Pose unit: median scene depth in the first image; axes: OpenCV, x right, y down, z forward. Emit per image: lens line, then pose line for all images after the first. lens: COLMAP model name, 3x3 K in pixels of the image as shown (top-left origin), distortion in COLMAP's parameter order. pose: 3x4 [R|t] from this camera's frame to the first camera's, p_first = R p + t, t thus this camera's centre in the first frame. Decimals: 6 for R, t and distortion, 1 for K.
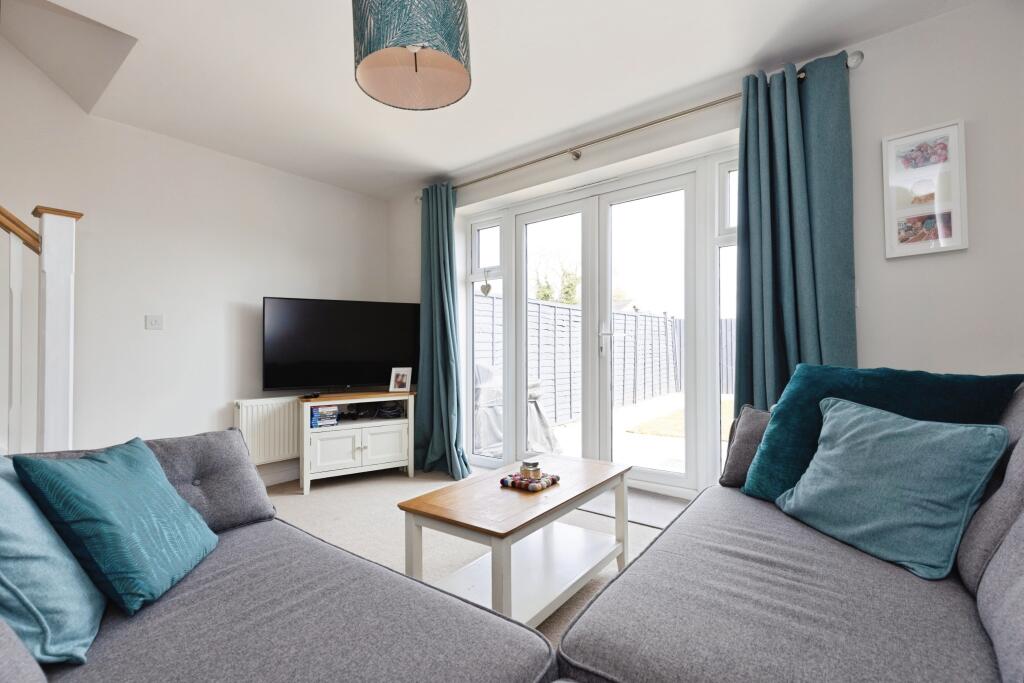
lens RADIAL K [[462.5, 0, 514.8], [0, 462.5, 347.5], [0, 0, 1]] dist [0.007978, -0.000587]
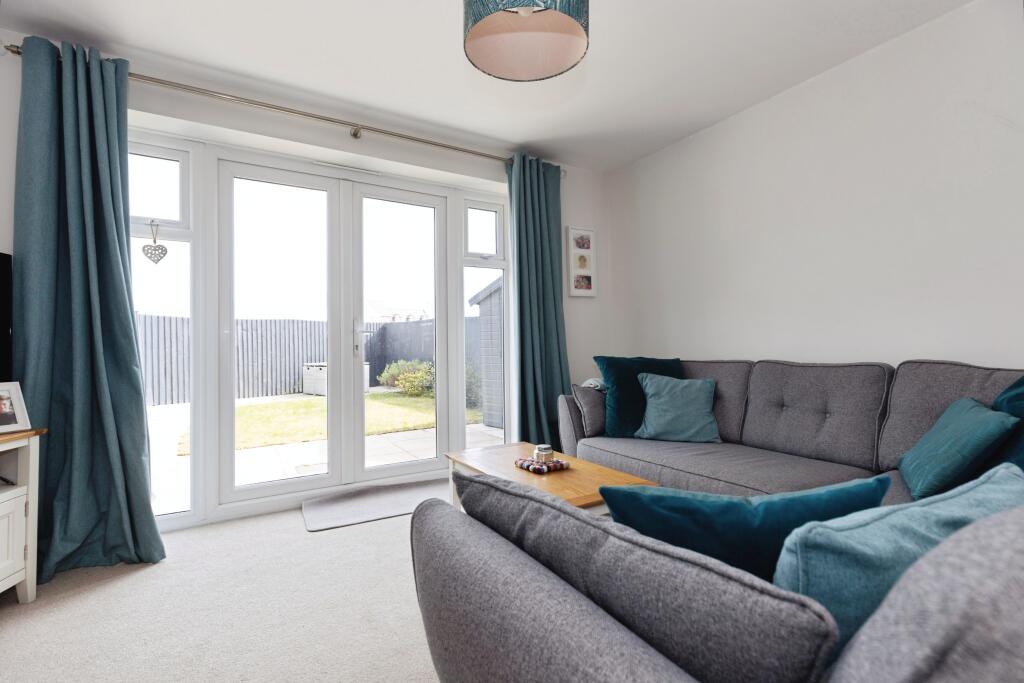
lens RADIAL K [[462.5, 0, 513.3], [0, 462.5, 342.7], [0, 0, 1]] dist [0.007978, -0.000587]
pose [[0.368278, 0.019968, 0.929501, -0.472569], [-0.002339, 0.999786, -0.020551, 0.009751], [-0.929713, 0.005394, 0.368246, 0.306164]]
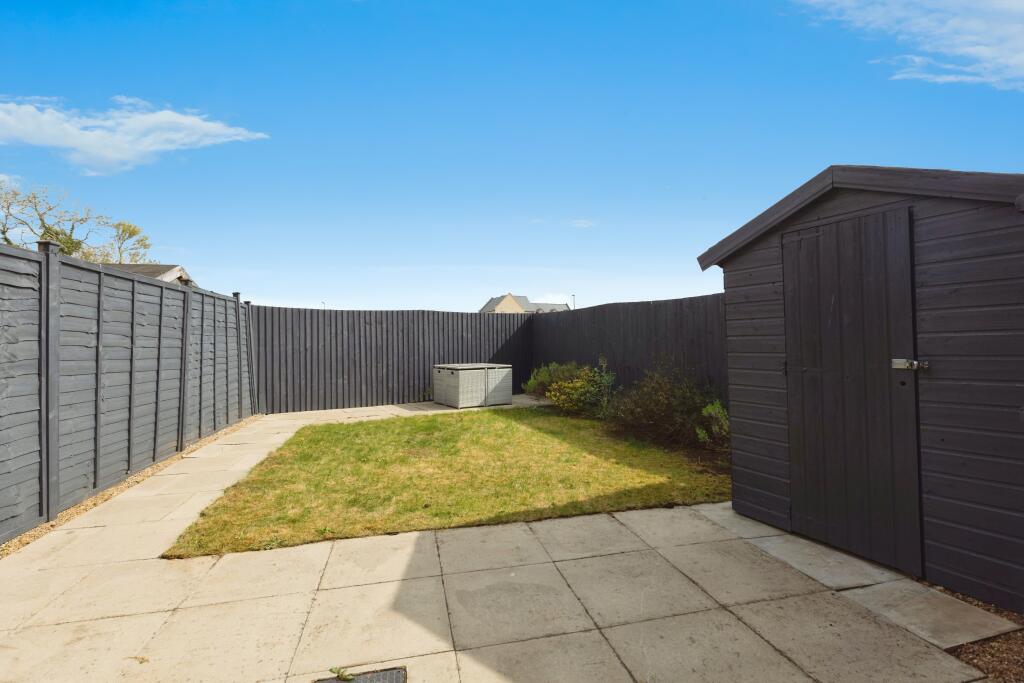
lens RADIAL K [[462.5, 0, 513.5], [0, 462.5, 340.9], [0, 0, 1]] dist [0.007978, -0.000587]
pose [[0.628256, 0.010482, 0.777936, 0.183511], [-0.006804, 0.999945, -0.007978, -0.020445], [-0.777977, -0.000281, 0.628292, 0.824016]]
